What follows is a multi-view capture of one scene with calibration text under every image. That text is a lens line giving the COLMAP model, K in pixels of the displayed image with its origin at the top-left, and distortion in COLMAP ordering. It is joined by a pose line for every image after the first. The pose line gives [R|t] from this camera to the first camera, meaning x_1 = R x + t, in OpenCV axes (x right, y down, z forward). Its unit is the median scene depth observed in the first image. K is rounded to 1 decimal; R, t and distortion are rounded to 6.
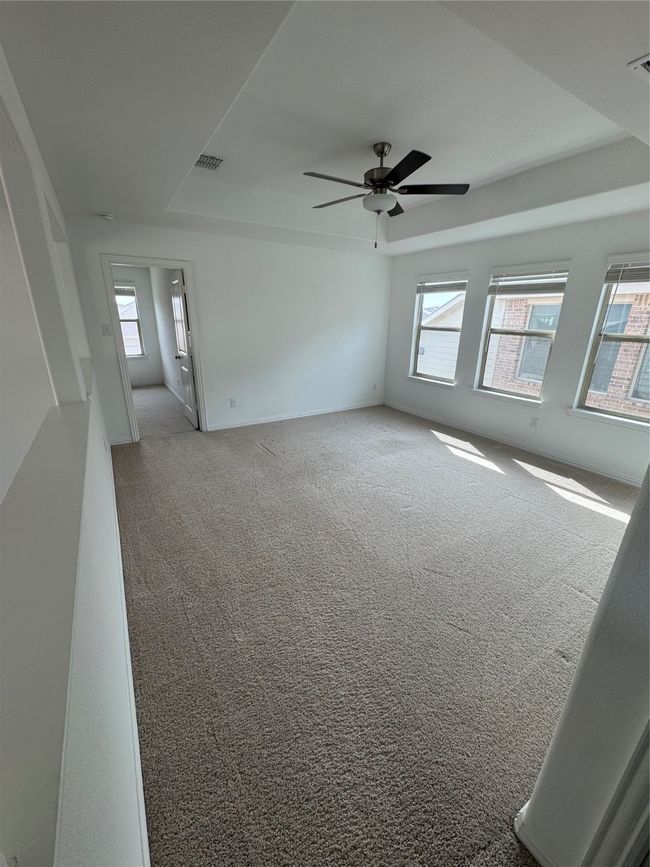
lens RADIAL K [[347.2, 0, 323.6], [0, 347.2, 433.7], [0, 0, 1]] dist [0.002694, -0.000040]
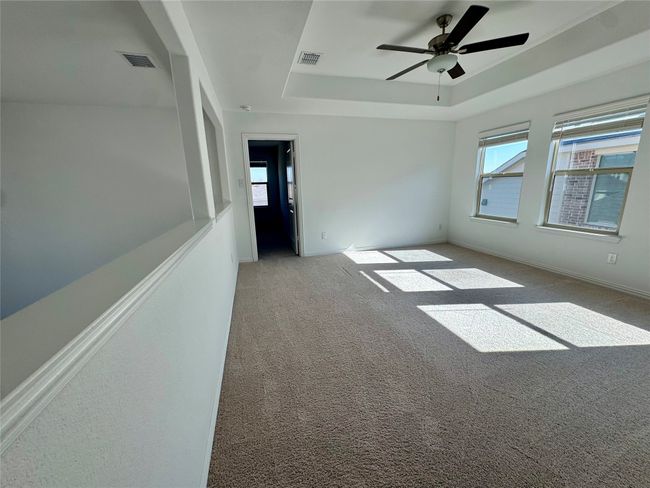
lens RADIAL K [[260.5, 0, 325.5], [0, 260.5, 244.1], [0, 0, 1]] dist [-0.000934, 0.001107]
pose [[0.961350, 0.024090, -0.274274, 0.036914], [-0.051747, 0.994221, -0.094053, 0.064931], [0.270423, 0.104611, 0.957041, 0.093298]]
